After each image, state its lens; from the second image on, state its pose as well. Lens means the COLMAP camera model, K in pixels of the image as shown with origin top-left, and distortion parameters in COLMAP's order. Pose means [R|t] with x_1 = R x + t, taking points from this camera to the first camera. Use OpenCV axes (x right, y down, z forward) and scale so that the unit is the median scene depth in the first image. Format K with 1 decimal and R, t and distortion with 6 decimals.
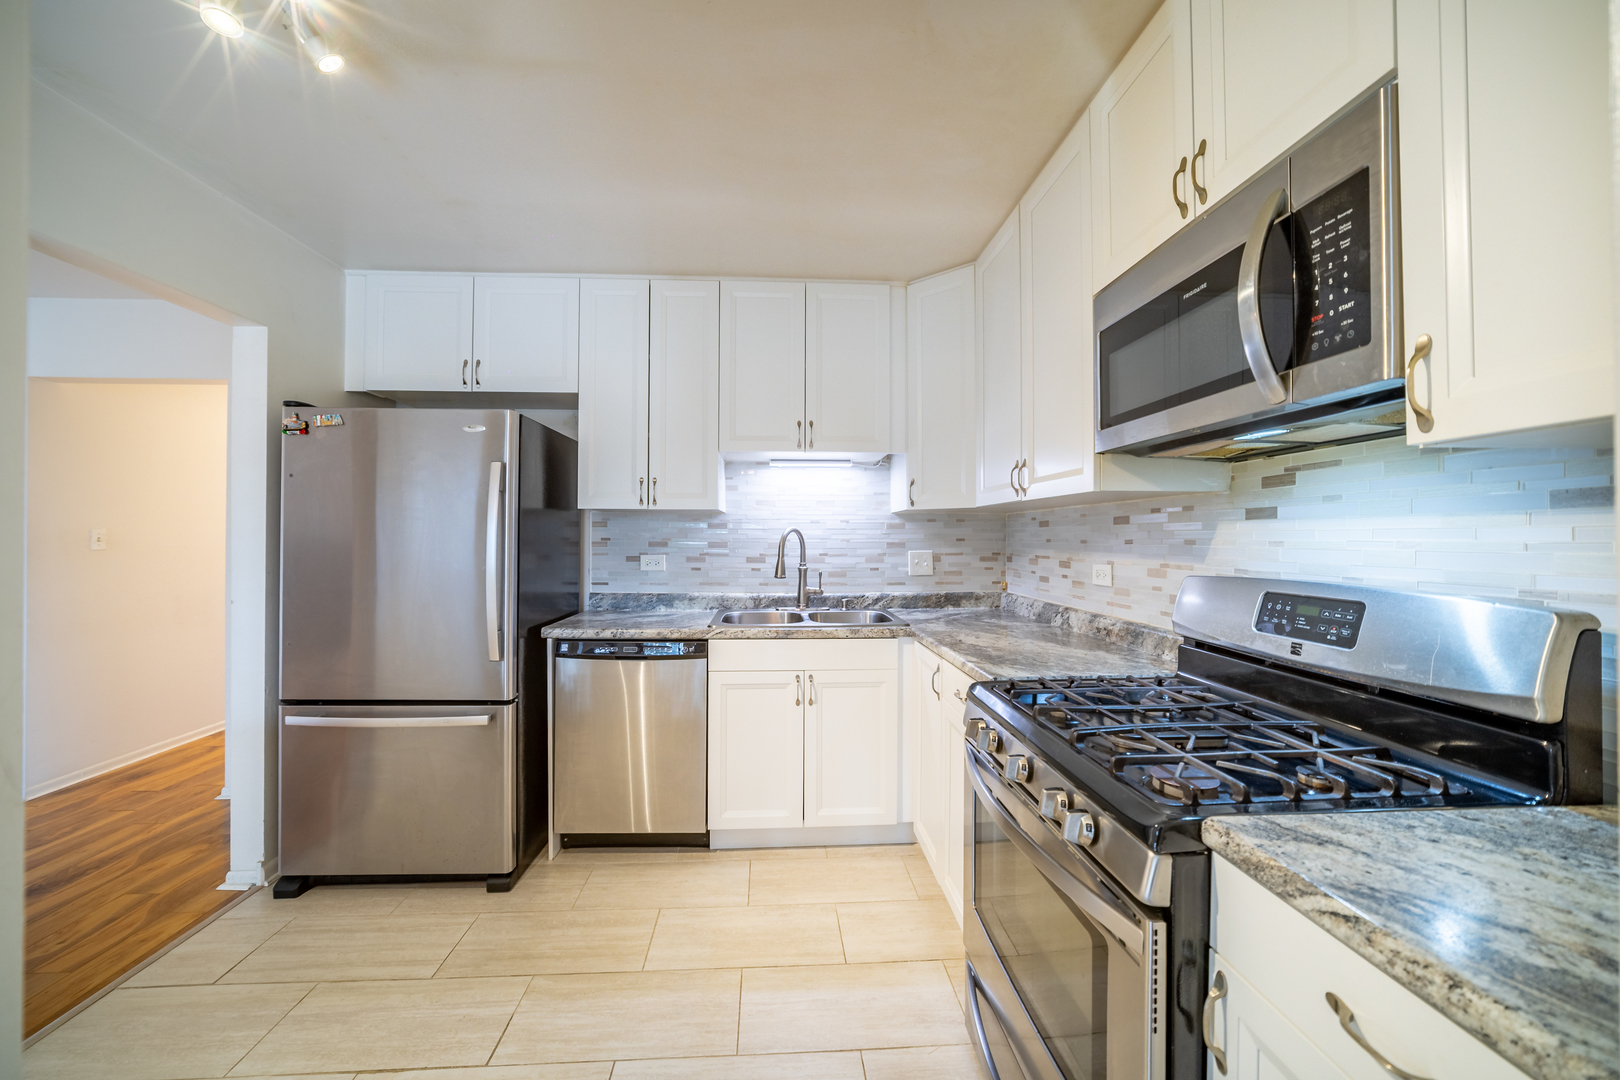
lens RADIAL K [[593.3, 0, 809.2], [0, 593.3, 531.4], [0, 0, 1]] dist [-0.029101, 0.008511]
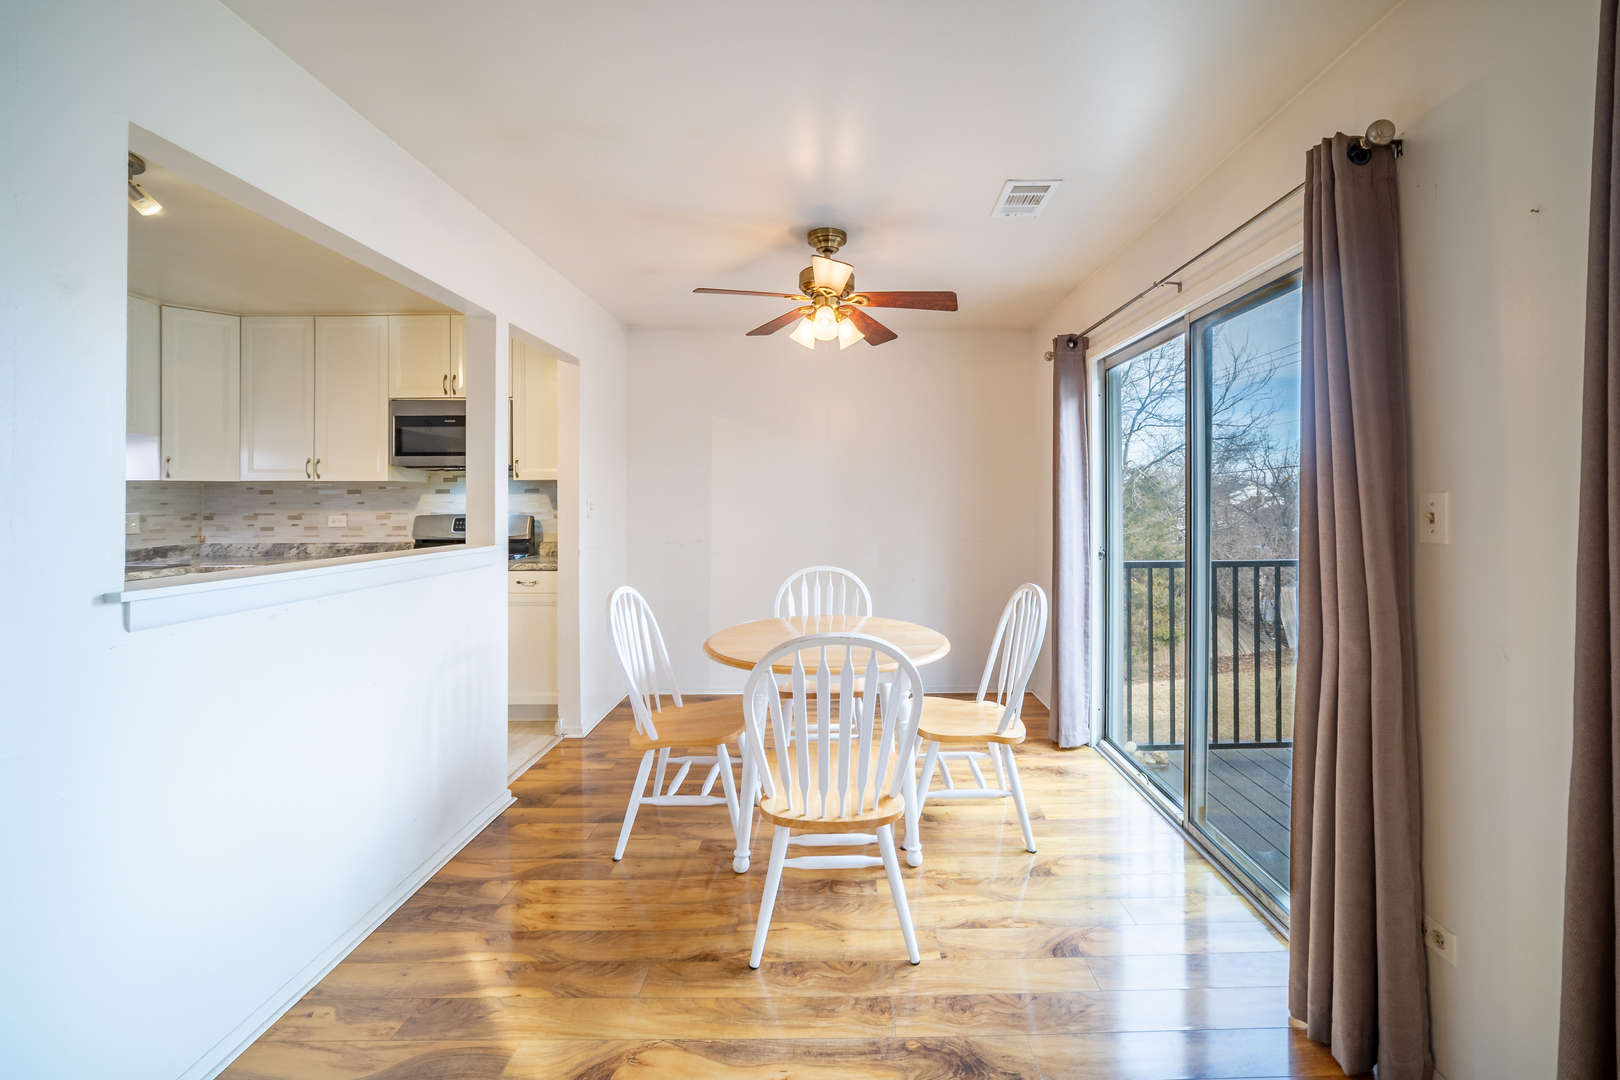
lens RADIAL K [[636.8, 0, 853.1], [0, 636.8, 499.9], [0, 0, 1]] dist [-0.025997, 0.007648]
pose [[0.034358, -0.003197, 0.999404, -1.273914], [-0.004308, 0.999985, 0.003347, -0.005680], [-0.999400, -0.004421, 0.034344, -0.612854]]
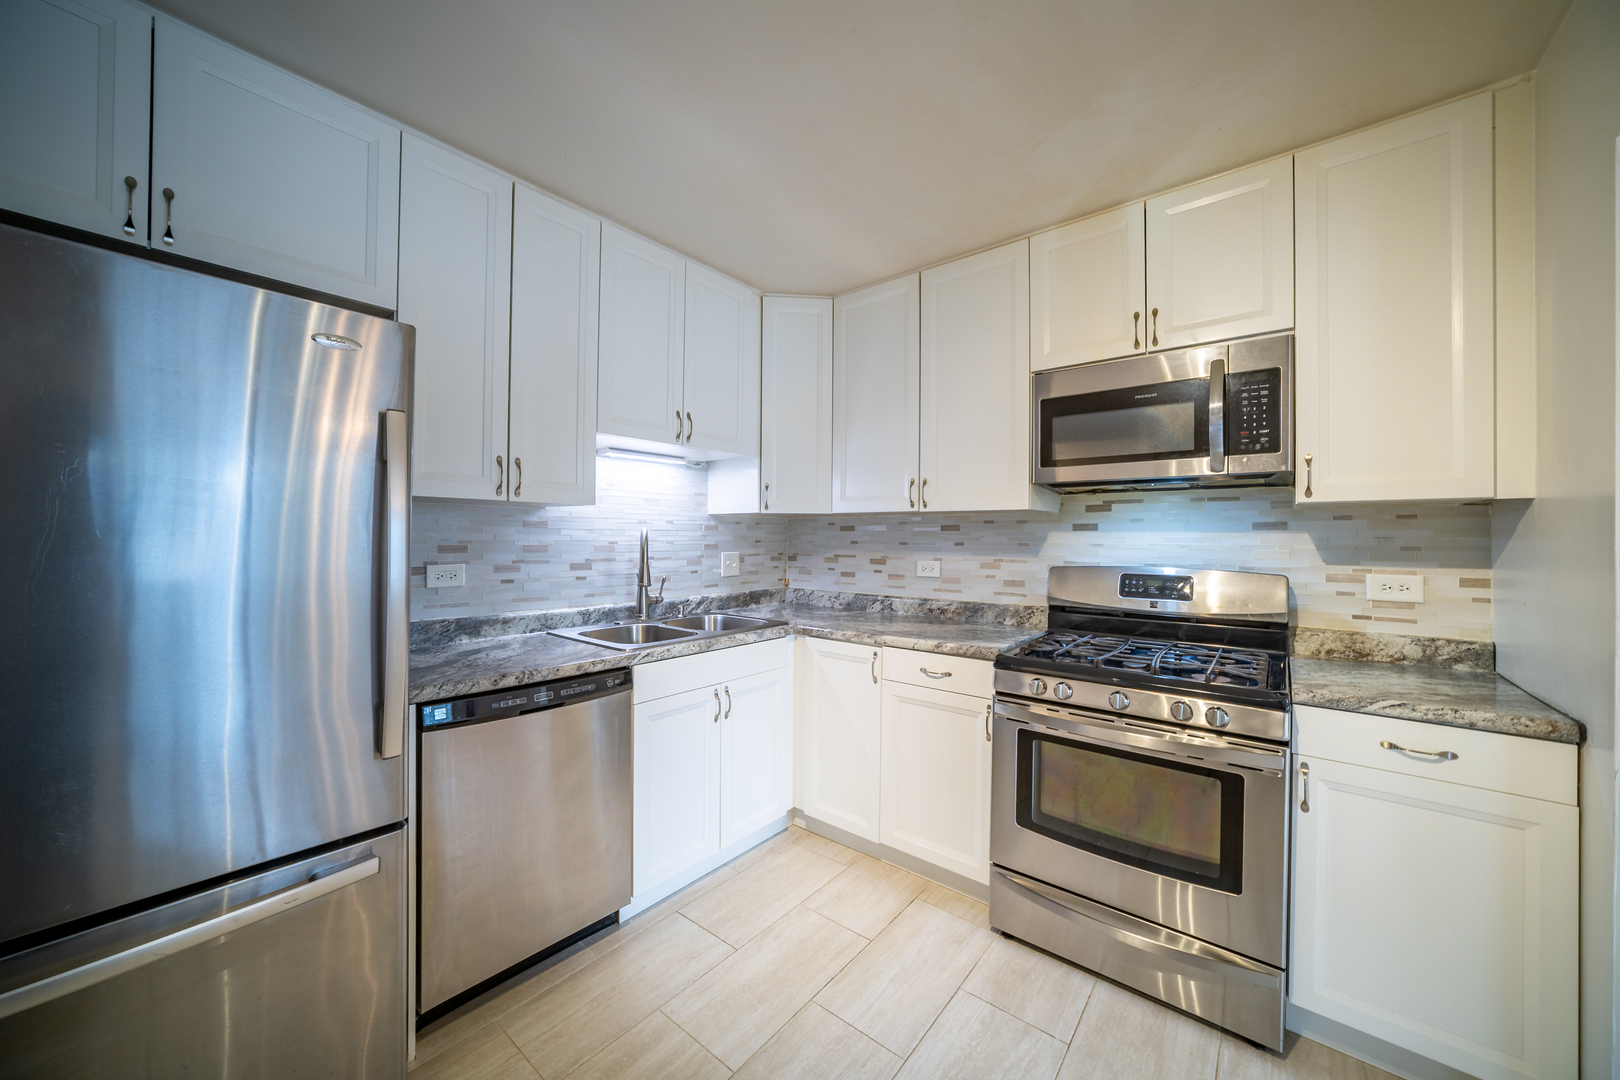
lens RADIAL K [[582.2, 0, 801.2], [0, 582.2, 536.9], [0, 0, 1]] dist [-0.027047, 0.007758]
pose [[0.681438, 0.002866, 0.731871, -0.593165], [-0.012224, 0.999897, 0.007466, -0.003555], [-0.731774, -0.014033, 0.681403, 0.288606]]
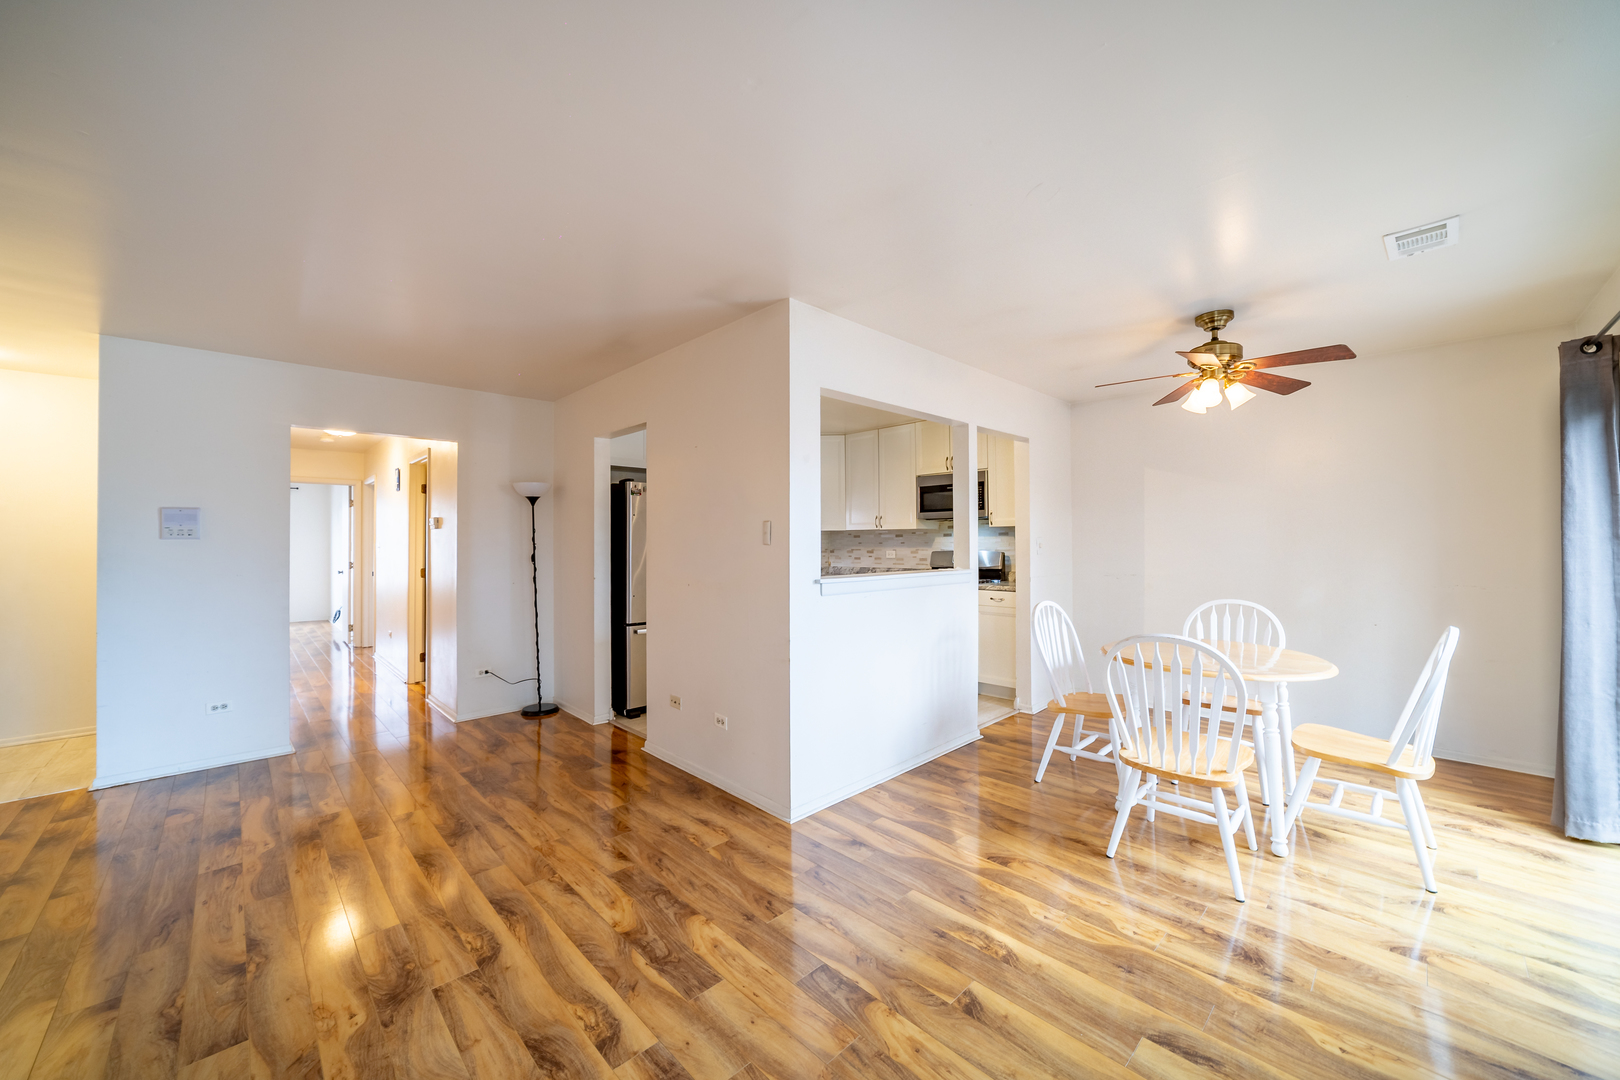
lens RADIAL K [[609.2, 0, 816.4], [0, 609.2, 537.2], [0, 0, 1]] dist [-0.032913, 0.009490]
pose [[0.747851, -0.002505, 0.663862, -1.617954], [0.003602, 0.999993, -0.000285, -0.010873], [-0.663857, 0.002604, 0.747855, -0.920707]]
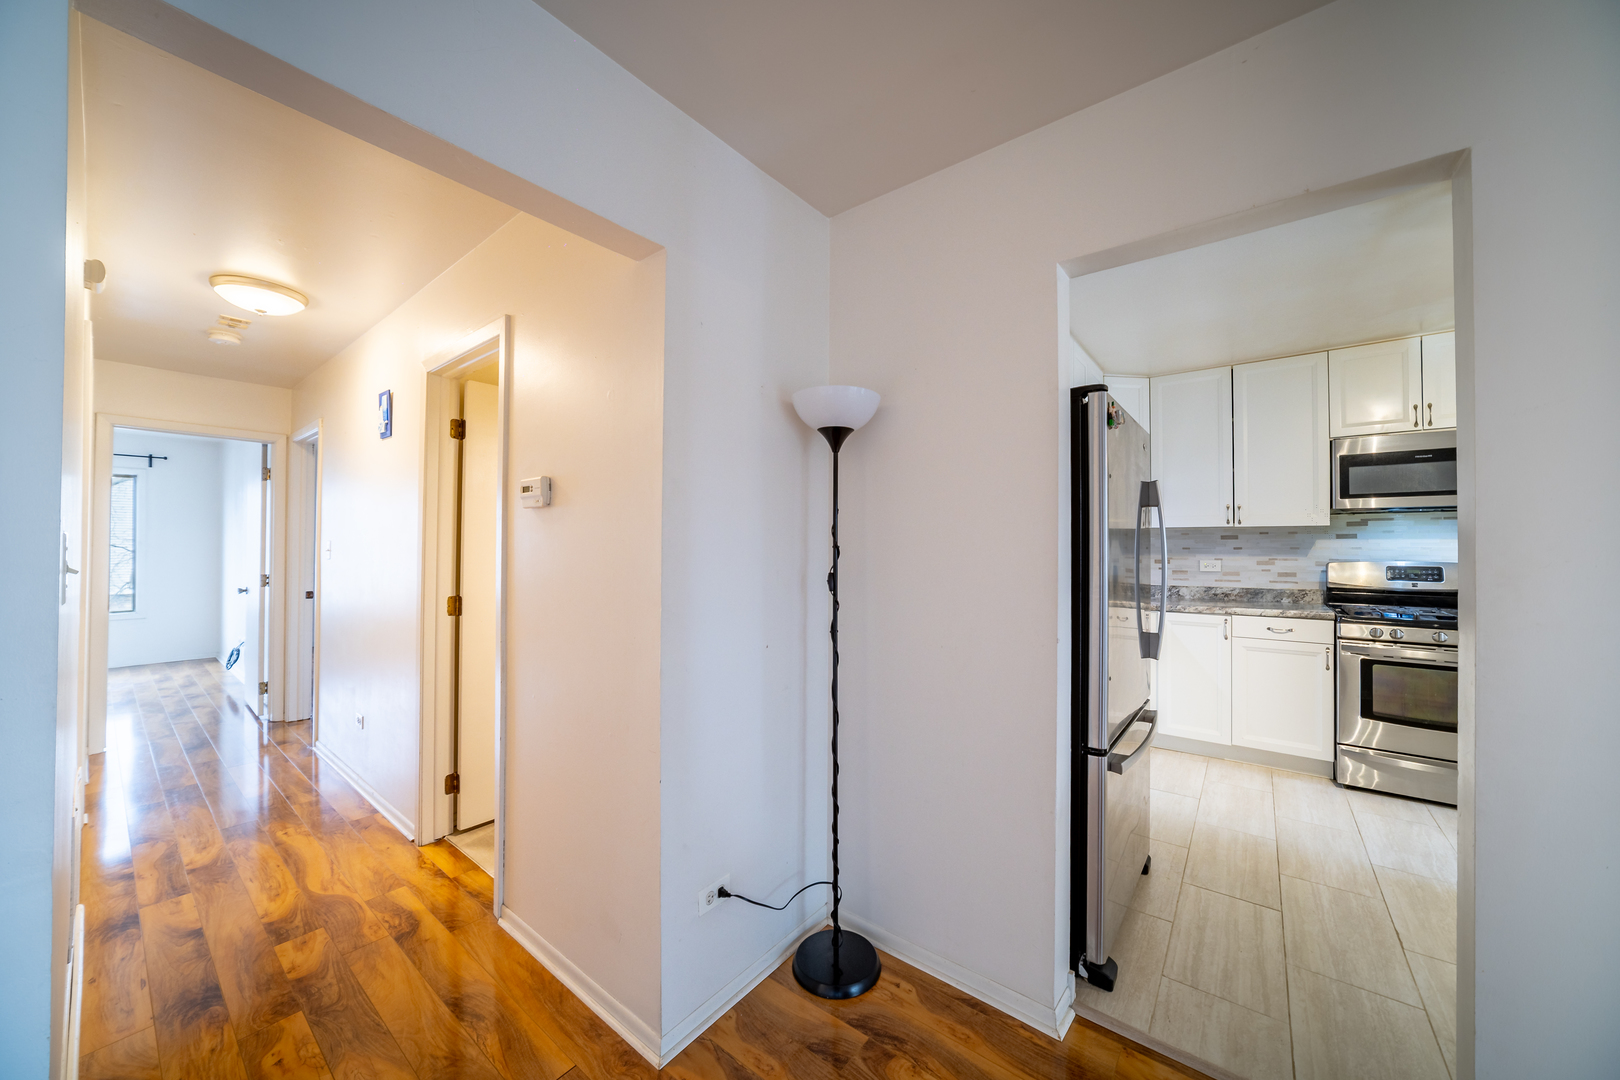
lens RADIAL K [[573.5, 0, 810.0], [0, 573.5, 540.0], [0, 0, 1]] dist [-0.009363, 0.000031]
pose [[0.657013, 0.004218, 0.753867, -1.572280], [-0.004041, 0.999990, -0.002073, -0.000445], [-0.753868, -0.001684, 0.657023, 0.691521]]
